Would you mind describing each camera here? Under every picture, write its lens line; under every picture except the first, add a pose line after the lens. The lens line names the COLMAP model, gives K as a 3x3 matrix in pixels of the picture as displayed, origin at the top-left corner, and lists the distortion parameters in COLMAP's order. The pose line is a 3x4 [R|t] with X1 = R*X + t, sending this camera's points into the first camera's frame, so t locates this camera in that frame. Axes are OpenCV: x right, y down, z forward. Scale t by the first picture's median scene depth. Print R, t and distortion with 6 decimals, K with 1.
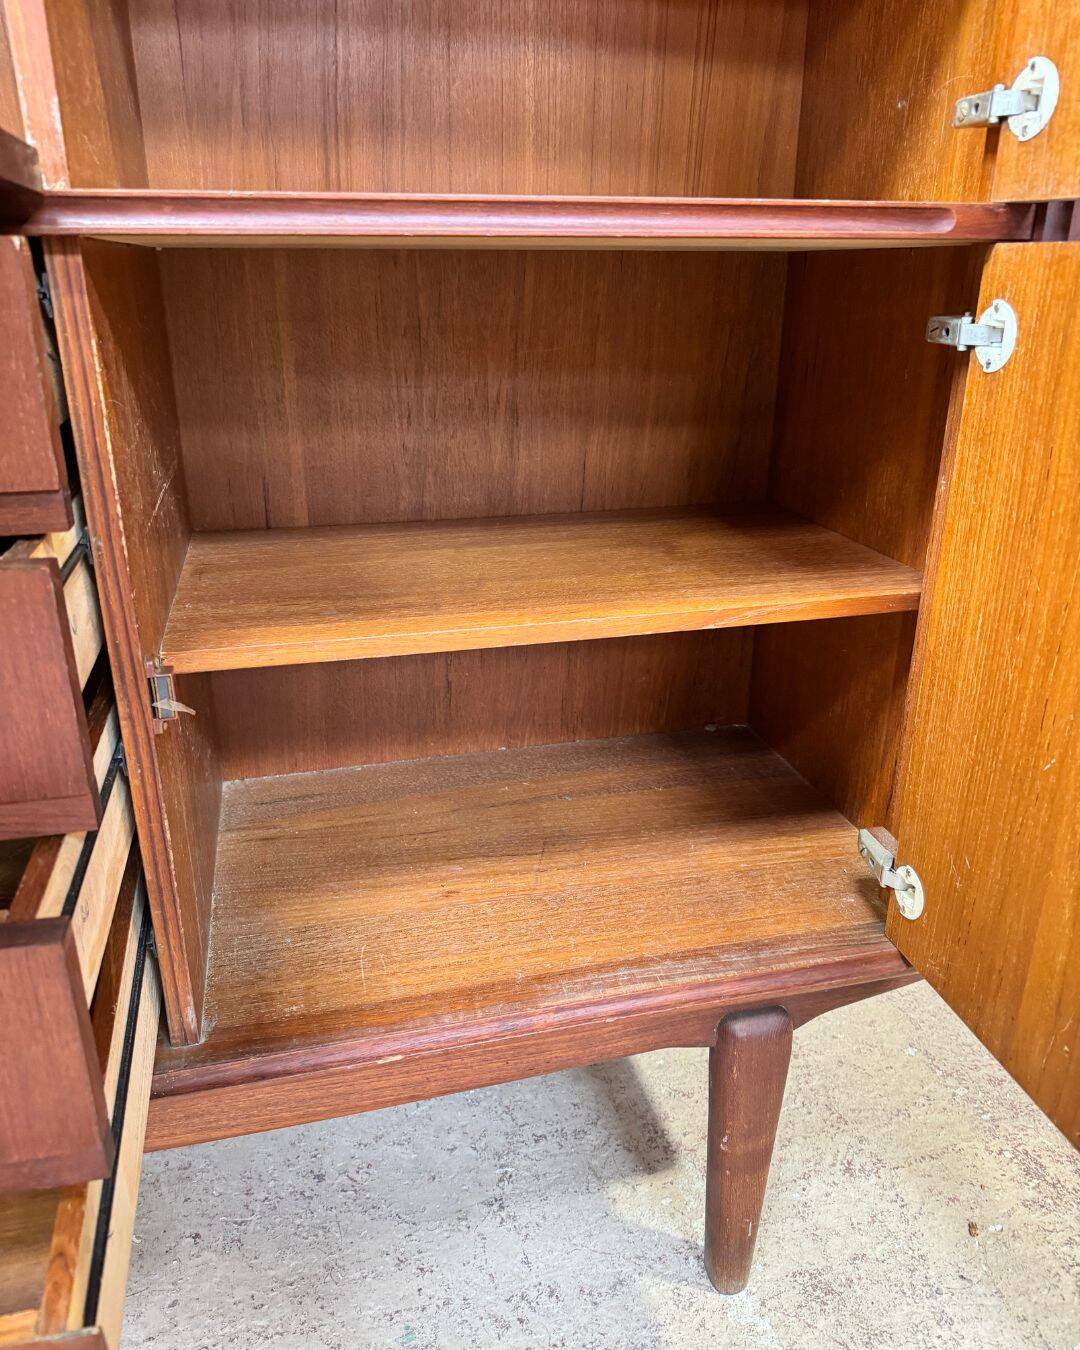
lens RADIAL K [[1019.5, 0, 540.5], [0, 1019.5, 679.7], [0, 0, 1]] dist [0.025911, -0.040415]
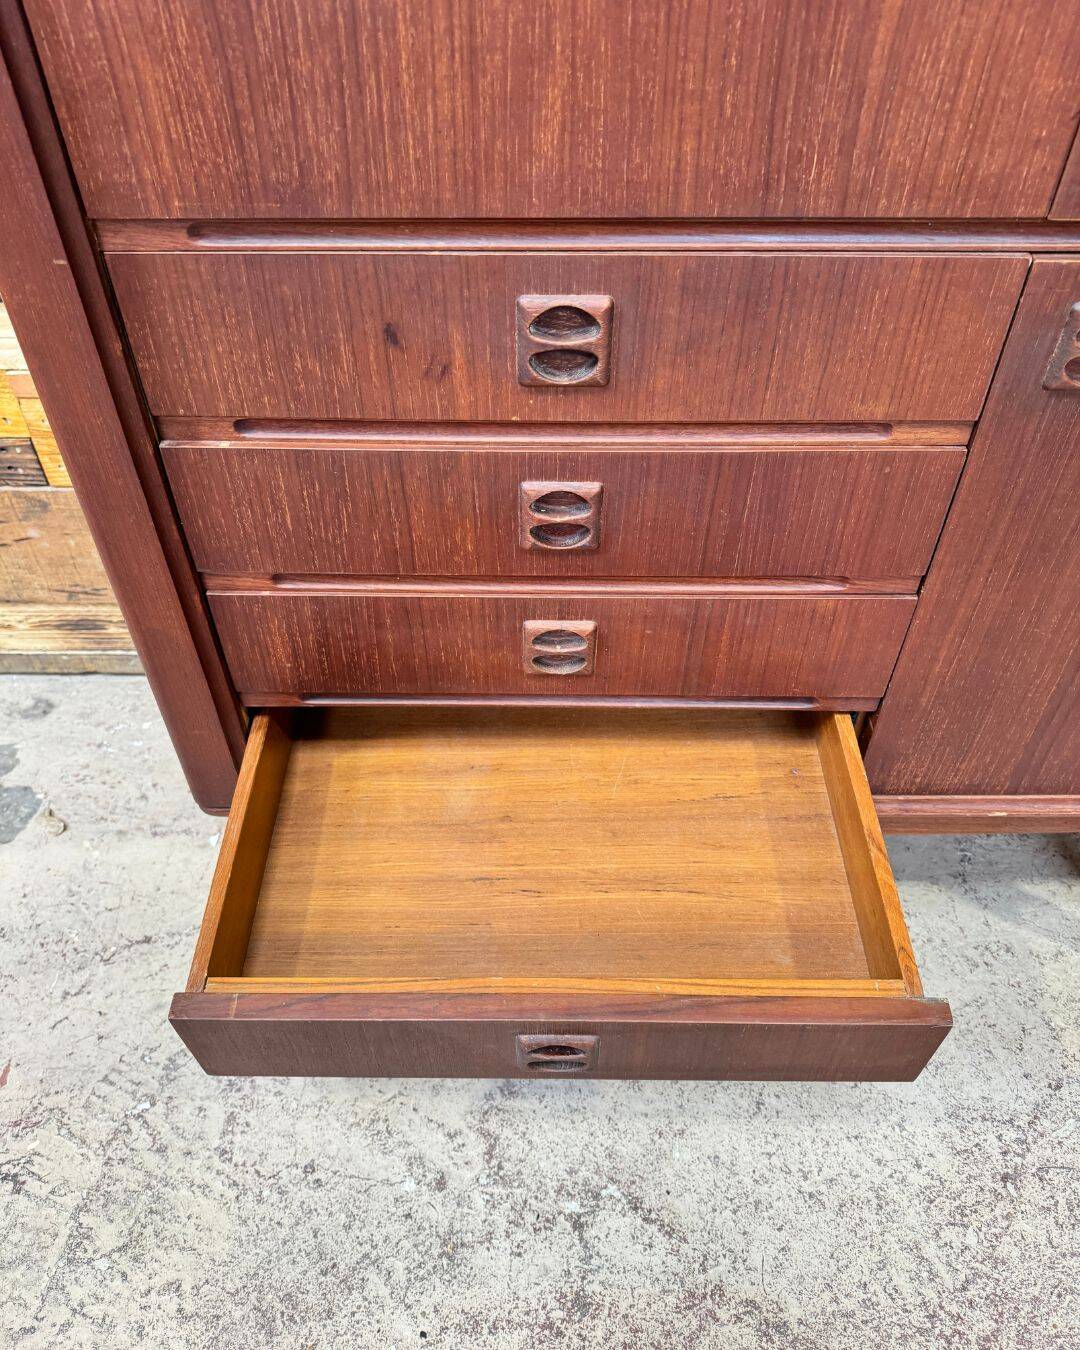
lens RADIAL K [[1019.5, 0, 541.2], [0, 1019.5, 667.5], [0, 0, 1]] dist [0.025911, -0.040415]
pose [[0.971176, 0.167375, -0.169714, -0.398080], [-0.087590, 0.912773, 0.398964, -0.220698], [0.221687, -0.372599, 0.901124, -0.215008]]
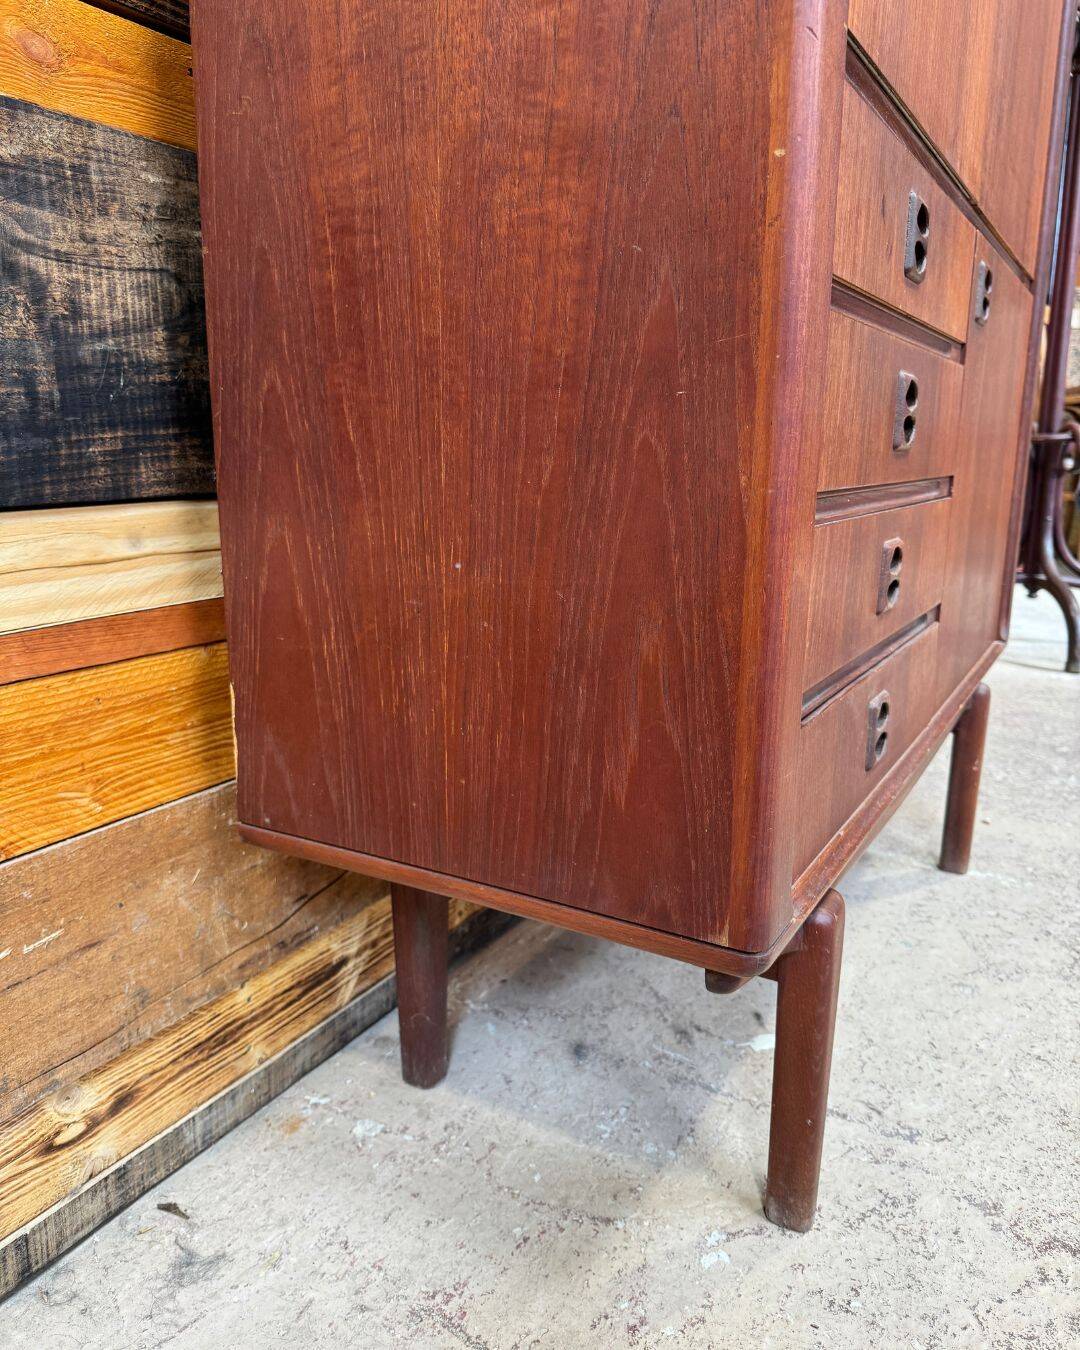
lens RADIAL K [[1019.5, 0, 530.4], [0, 1019.5, 682.6], [0, 0, 1]] dist [0.025911, -0.040415]
pose [[0.694739, -0.152933, 0.702815, -1.405697], [0.259501, 0.964617, -0.046618, 0.161304], [-0.670818, 0.214769, 0.709843, 0.165924]]
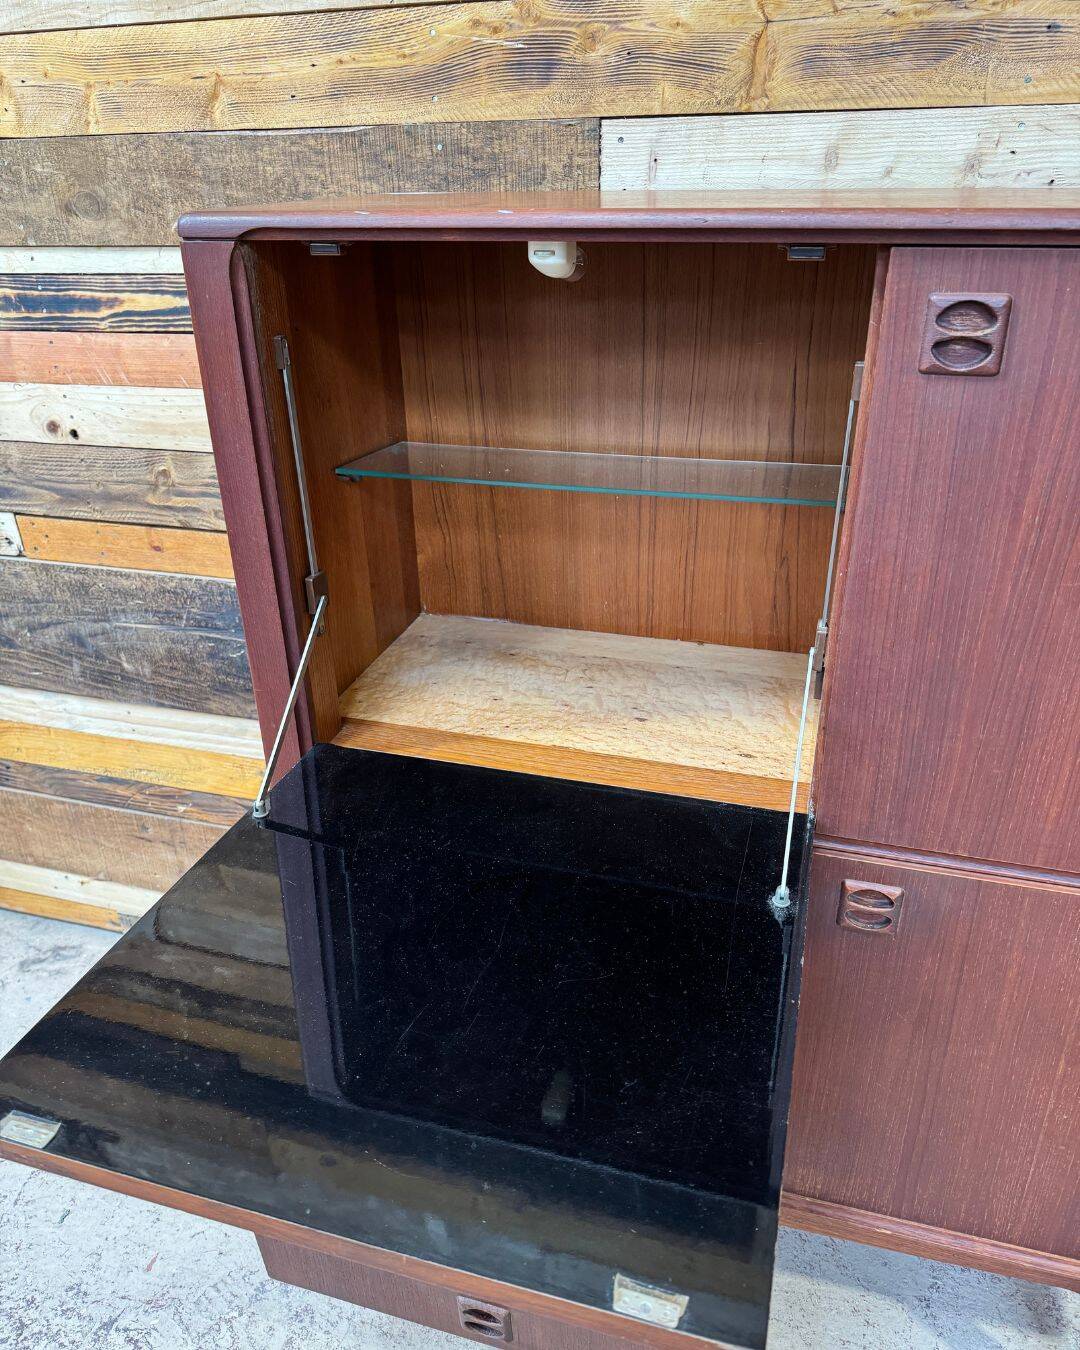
lens RADIAL K [[1019.5, 0, 542.9], [0, 1019.5, 682.7], [0, 0, 1]] dist [0.025911, -0.040415]
pose [[0.864725, 0.217744, -0.452591, -0.047750], [-0.172866, 0.975109, 0.138850, -0.500802], [0.471560, -0.041830, 0.880842, -0.564352]]
